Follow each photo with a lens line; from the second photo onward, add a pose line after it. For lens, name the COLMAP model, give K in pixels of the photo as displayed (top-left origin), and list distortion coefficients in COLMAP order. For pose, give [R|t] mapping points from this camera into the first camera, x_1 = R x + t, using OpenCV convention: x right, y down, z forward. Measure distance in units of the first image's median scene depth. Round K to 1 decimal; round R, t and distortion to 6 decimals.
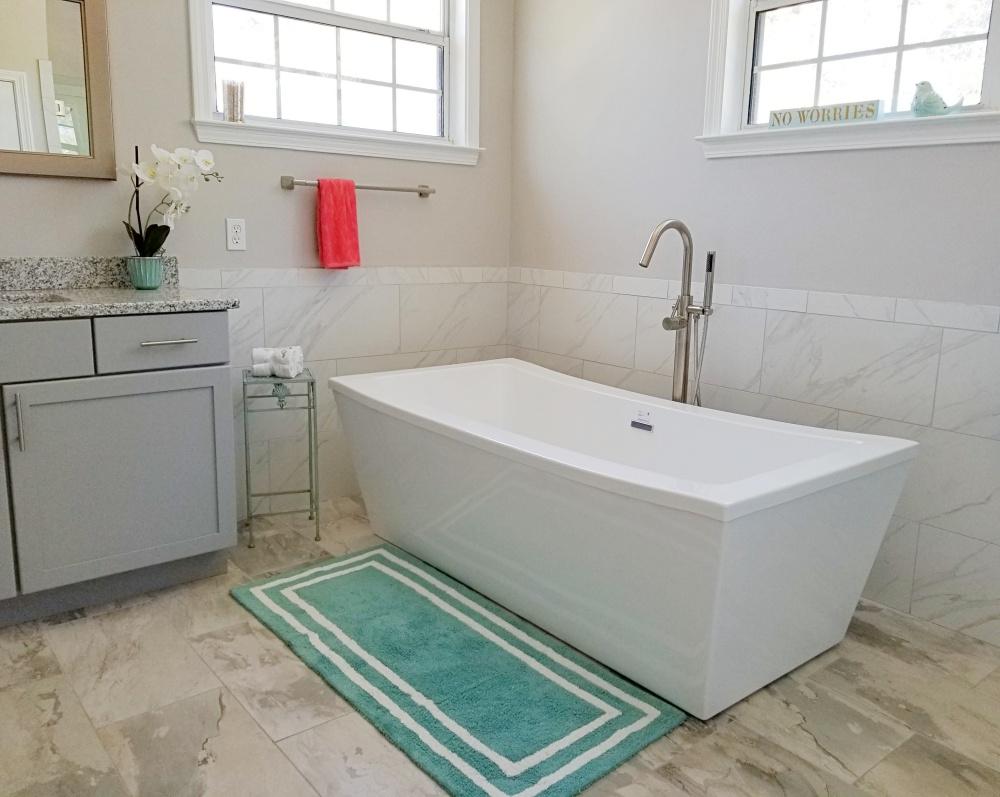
lens RADIAL K [[826.7, 0, 527.7], [0, 826.7, 380.6], [0, 0, 1]] dist [0.046617, -0.073226]
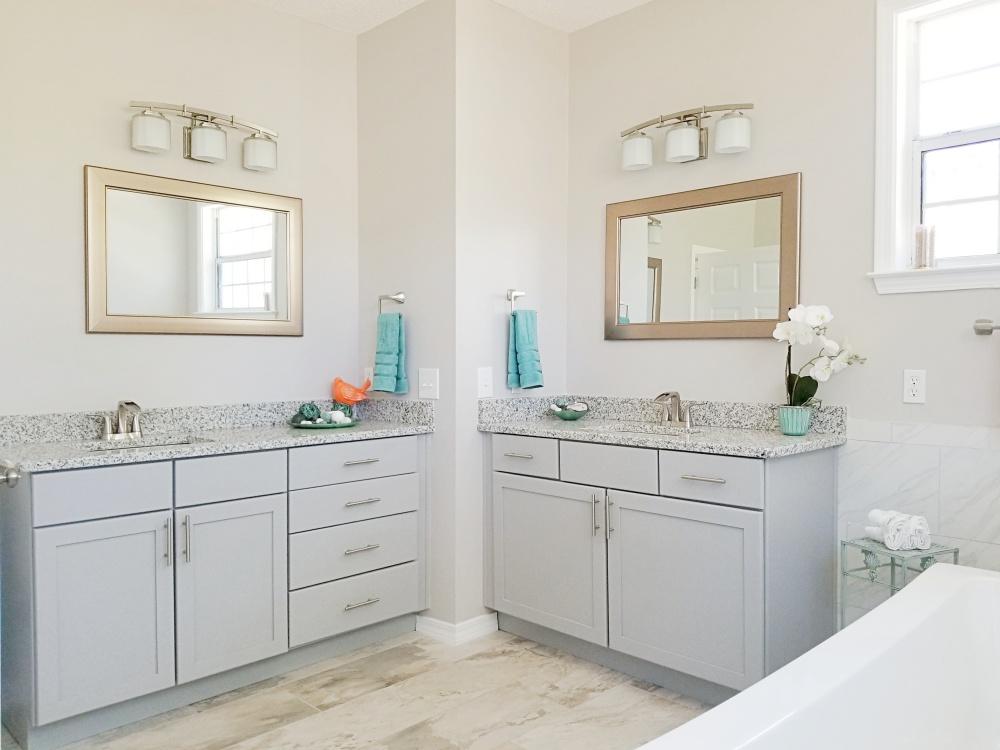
lens RADIAL K [[771.6, 0, 504.1], [0, 771.6, 367.5], [0, 0, 1]] dist [0.045117, -0.075279]
pose [[0.090455, -0.008517, -0.995864, 0.527898], [-0.179113, 0.983519, -0.024681, -0.106265], [0.979661, 0.180605, 0.087439, 0.537994]]
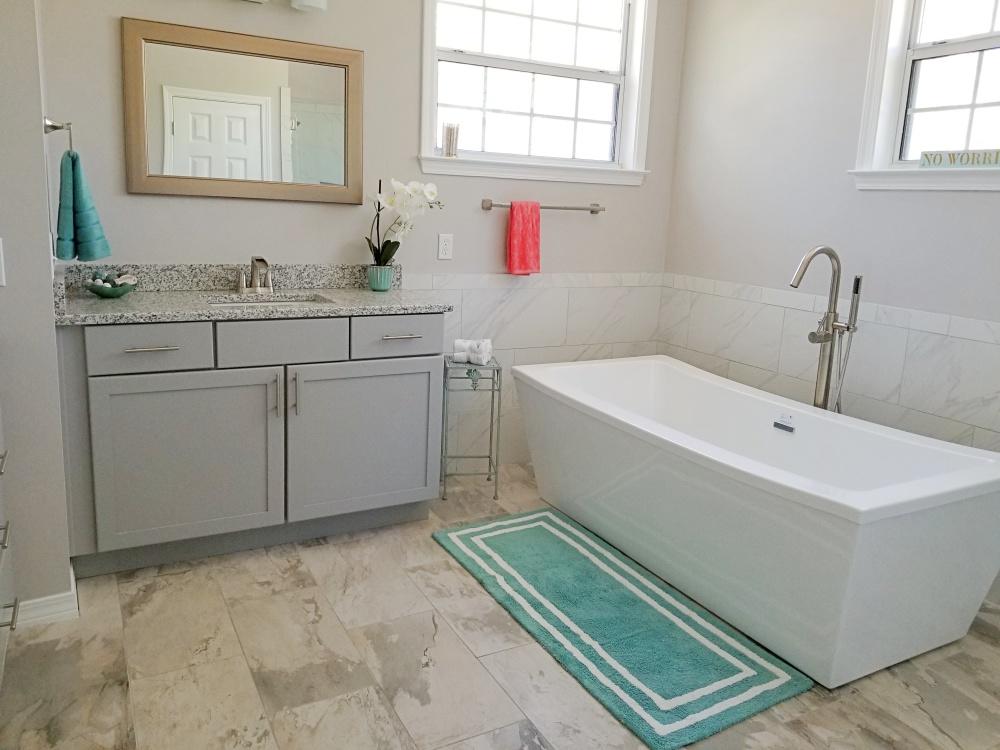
lens RADIAL K [[771.6, 0, 500.6], [0, 771.6, 349.4], [0, 0, 1]] dist [0.045117, -0.075279]
pose [[0.978402, 0.054724, -0.199338, -0.037051], [-0.055421, 0.998461, 0.002088, -0.033534], [0.199145, 0.009004, 0.979929, -0.123921]]
